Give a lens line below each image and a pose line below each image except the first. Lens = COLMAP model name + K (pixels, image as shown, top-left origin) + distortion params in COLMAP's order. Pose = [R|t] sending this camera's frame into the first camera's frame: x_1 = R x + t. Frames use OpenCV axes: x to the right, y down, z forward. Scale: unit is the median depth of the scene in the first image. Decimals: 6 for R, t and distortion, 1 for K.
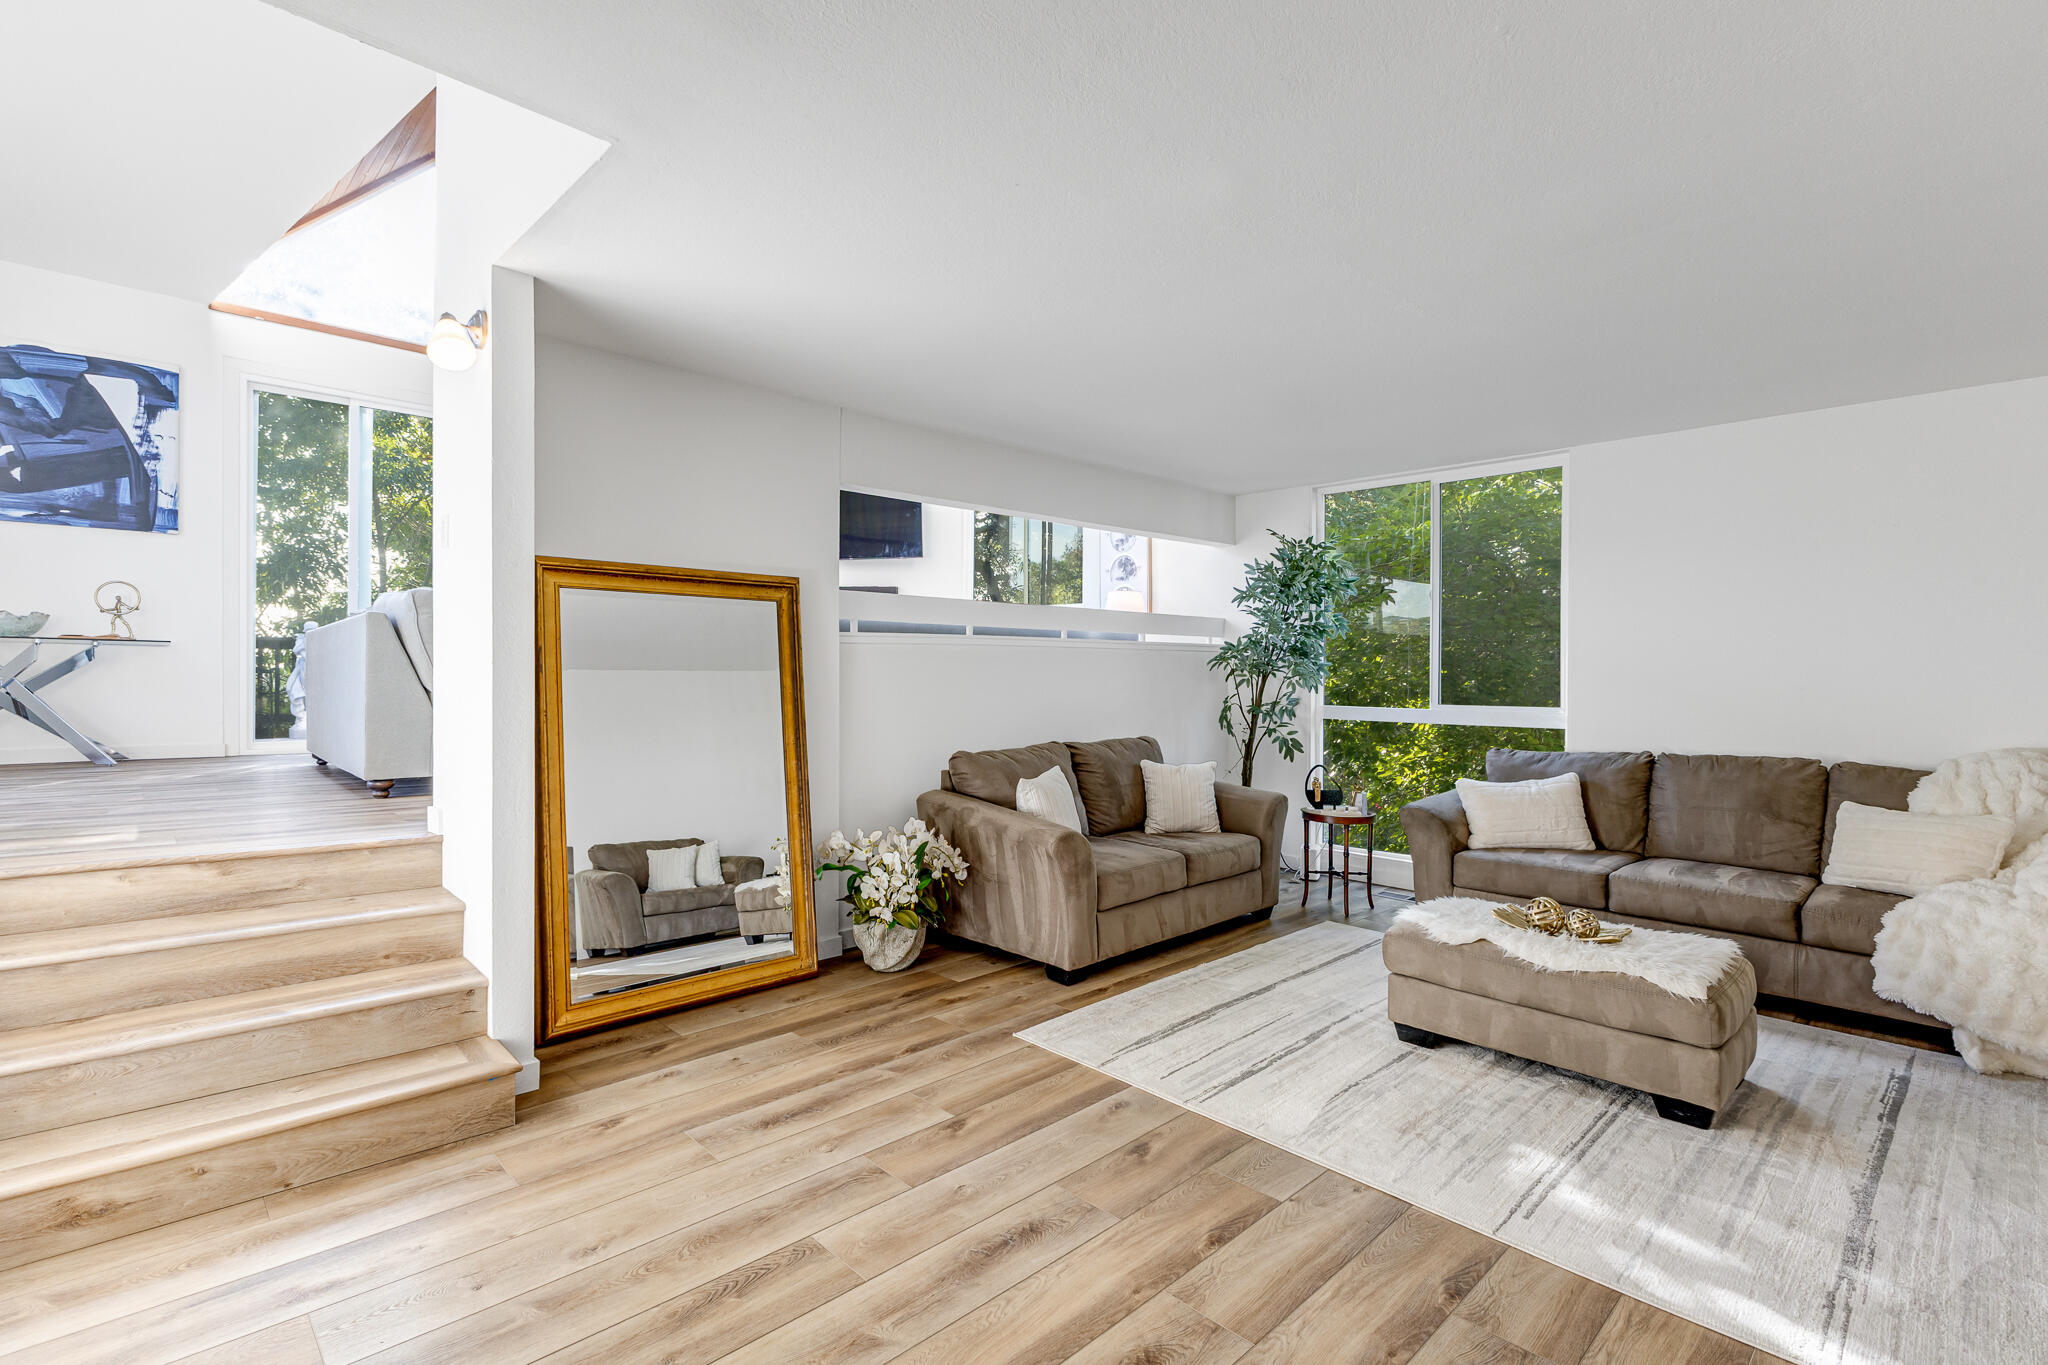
lens RADIAL K [[946.2, 0, 1015.0], [0, 946.2, 687.8], [0, 0, 1]] dist [0.022726, 0.000170]
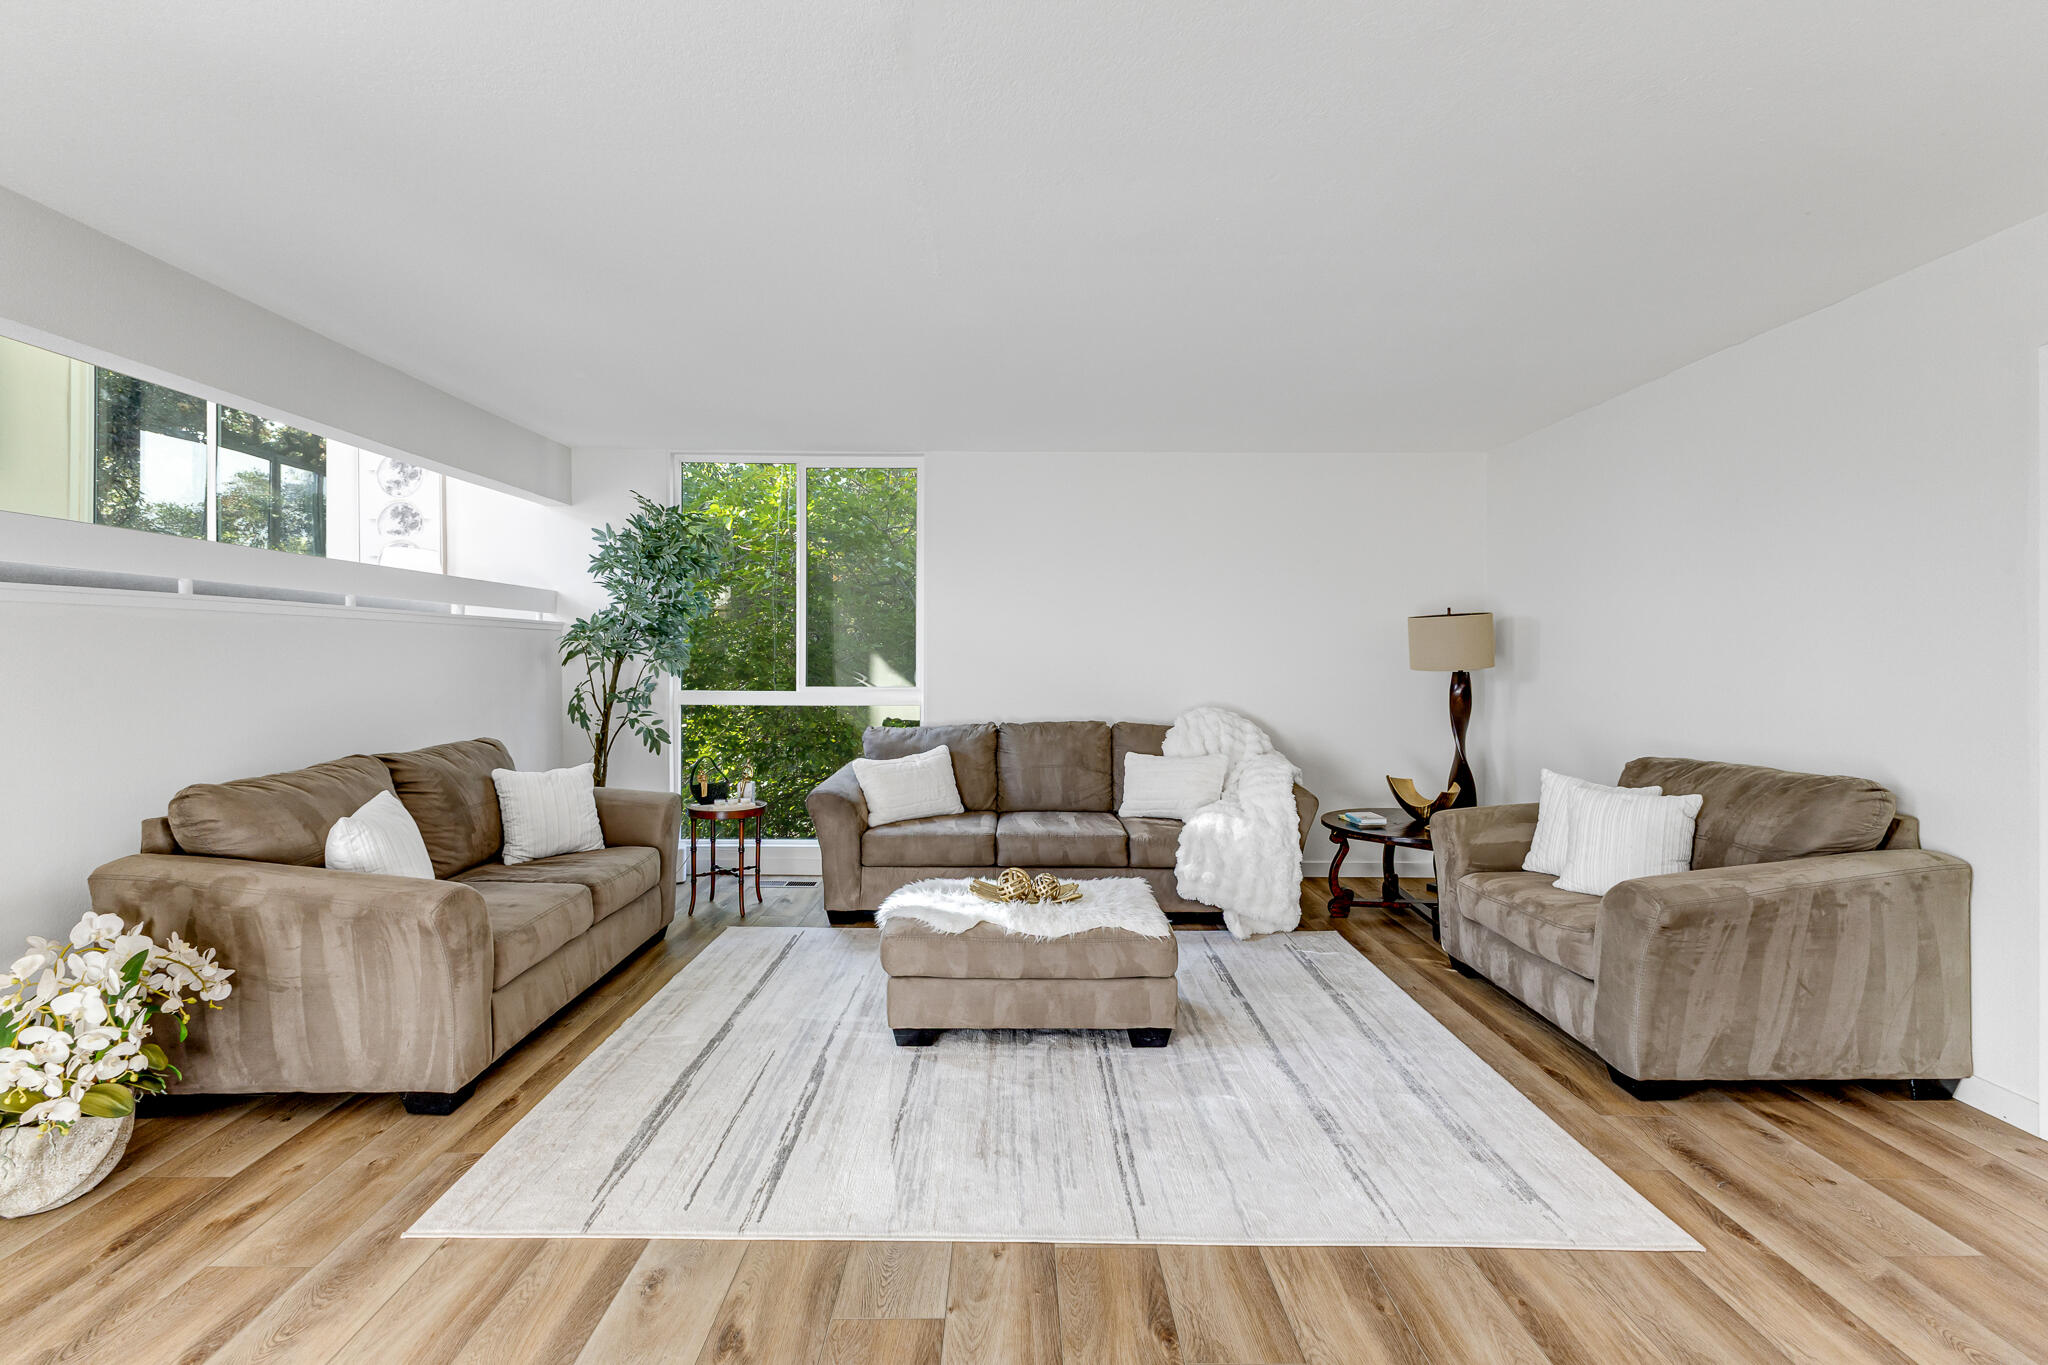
lens RADIAL K [[898.4, 0, 1017.8], [0, 898.4, 663.1], [0, 0, 1]] dist [0.022449, -0.006643]
pose [[0.693059, -0.006499, 0.720851, -0.124298], [0.011990, 0.999925, -0.002513, -0.003022], [-0.720781, 0.010385, 0.693085, 0.241311]]
